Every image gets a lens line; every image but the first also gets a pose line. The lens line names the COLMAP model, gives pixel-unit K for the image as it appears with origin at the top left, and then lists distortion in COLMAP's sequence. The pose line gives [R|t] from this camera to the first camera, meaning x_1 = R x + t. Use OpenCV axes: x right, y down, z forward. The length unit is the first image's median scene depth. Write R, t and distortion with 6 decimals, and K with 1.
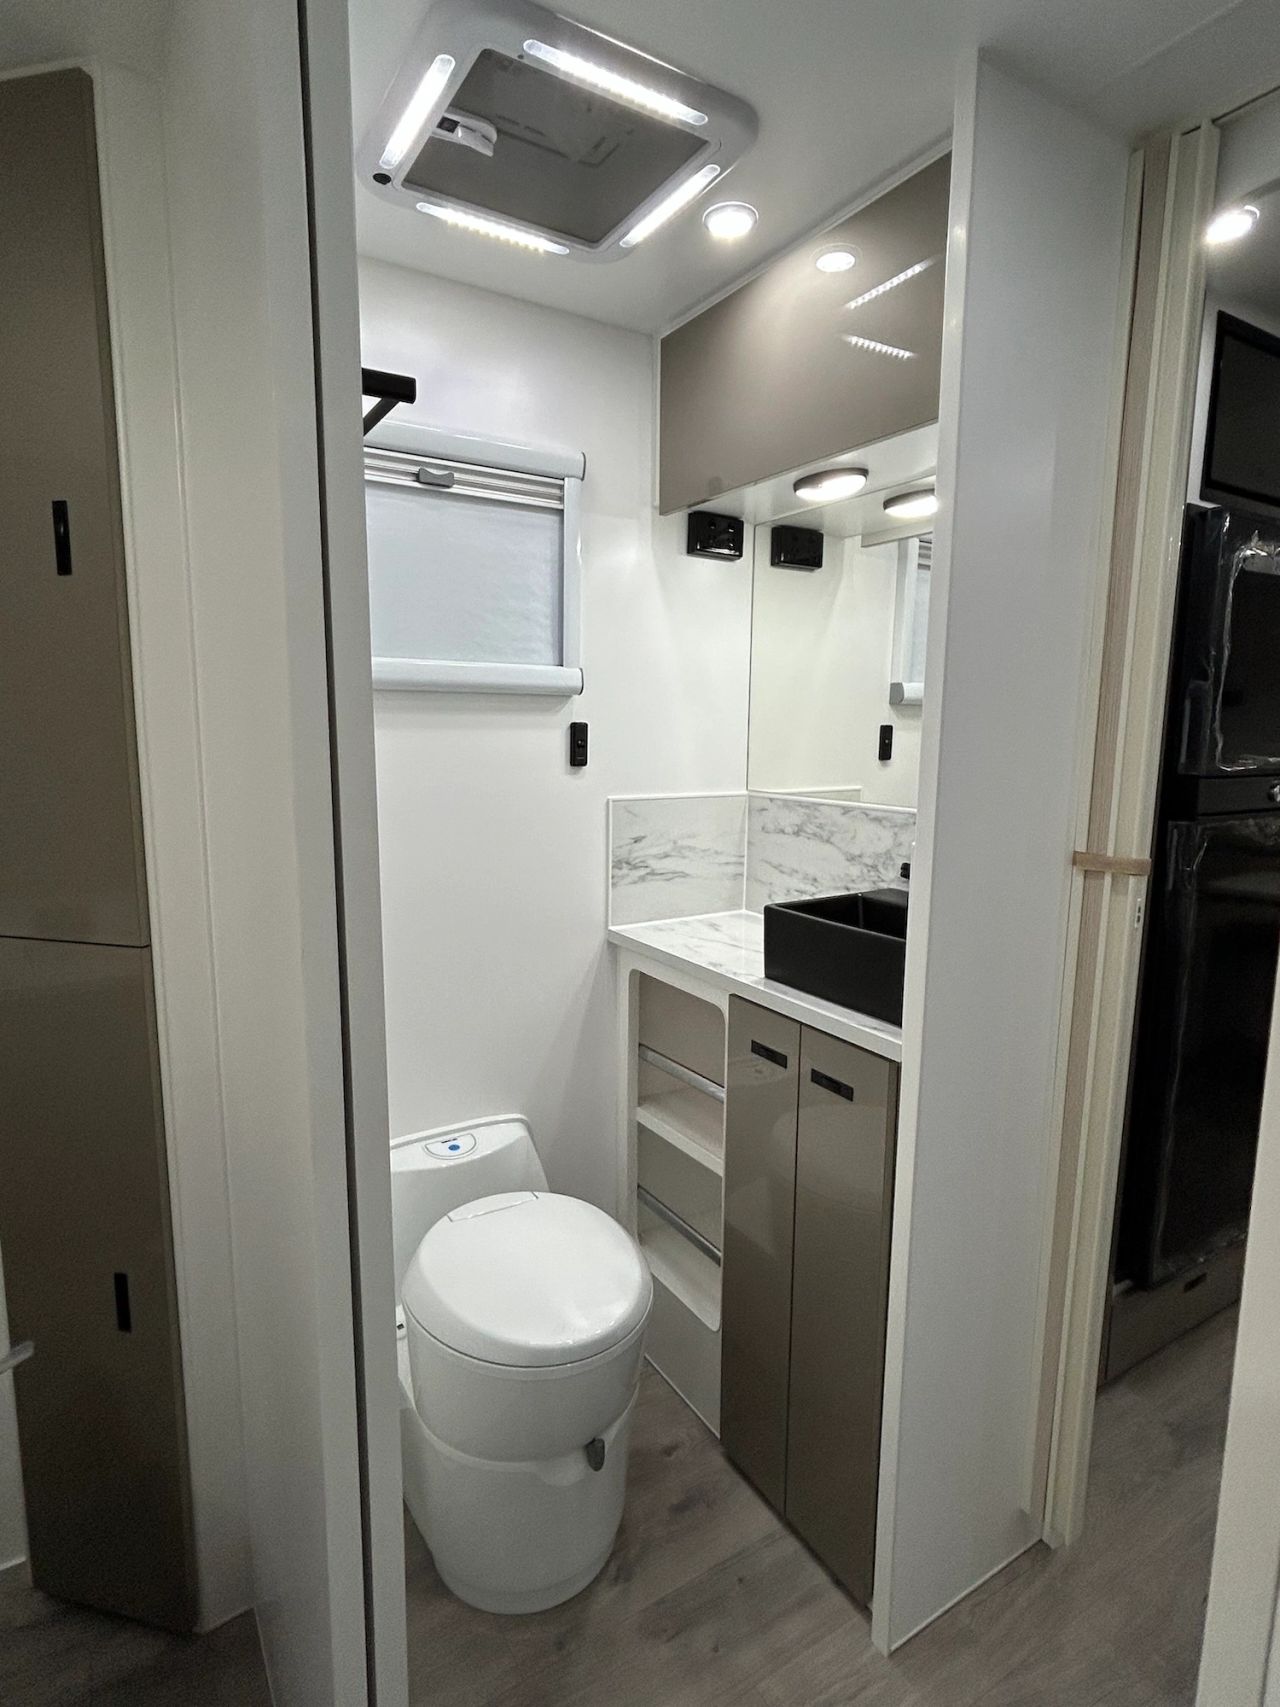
lens RADIAL K [[902.7, 0, 640.0], [0, 902.7, 853.5], [0, 0, 1]] dist [-0.003325, 0.001171]
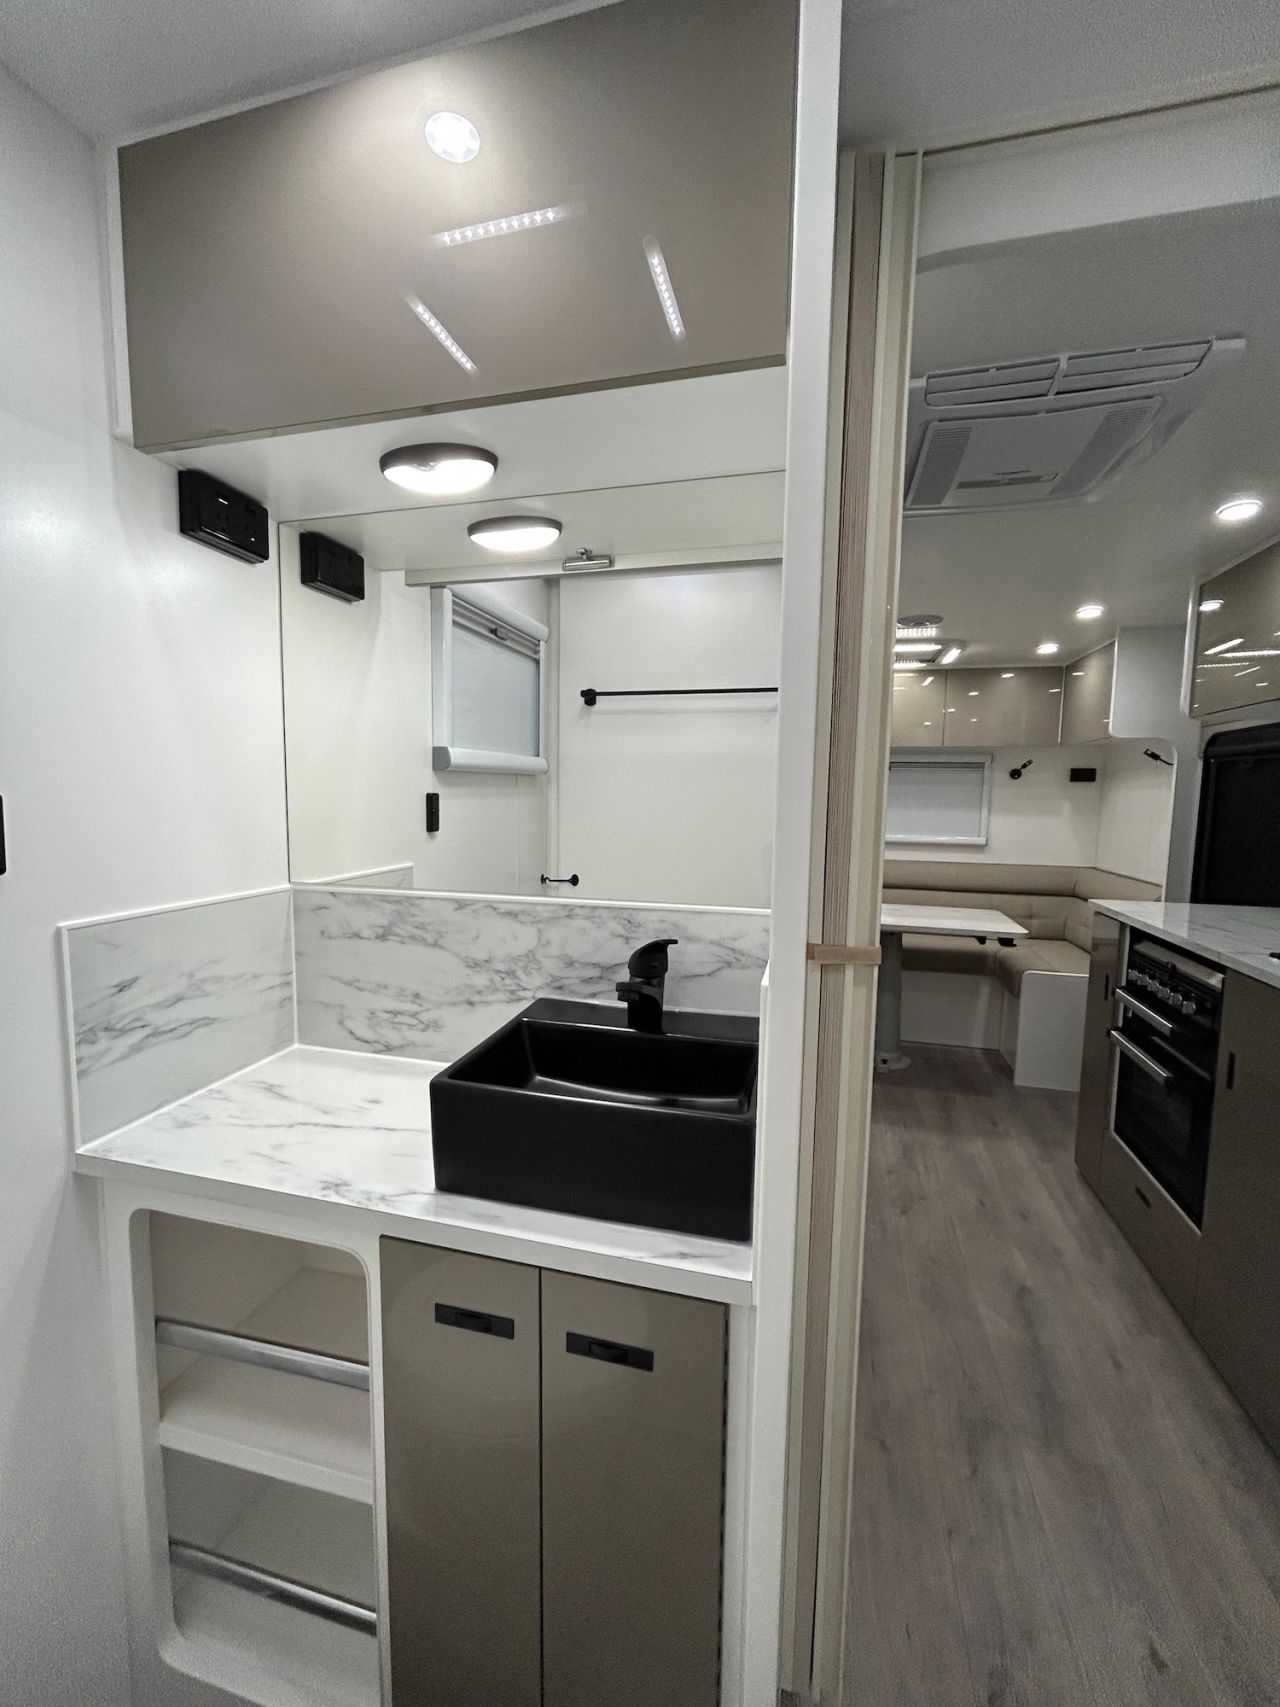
lens RADIAL K [[690.4, 0, 640.3], [0, 690.4, 857.4], [0, 0, 1]] dist [0.001617, 0.000198]
pose [[0.722908, -0.065159, 0.687865, -0.065254], [0.090892, 0.995860, -0.001189, -0.069138], [-0.684940, 0.063381, 0.725838, 0.425640]]
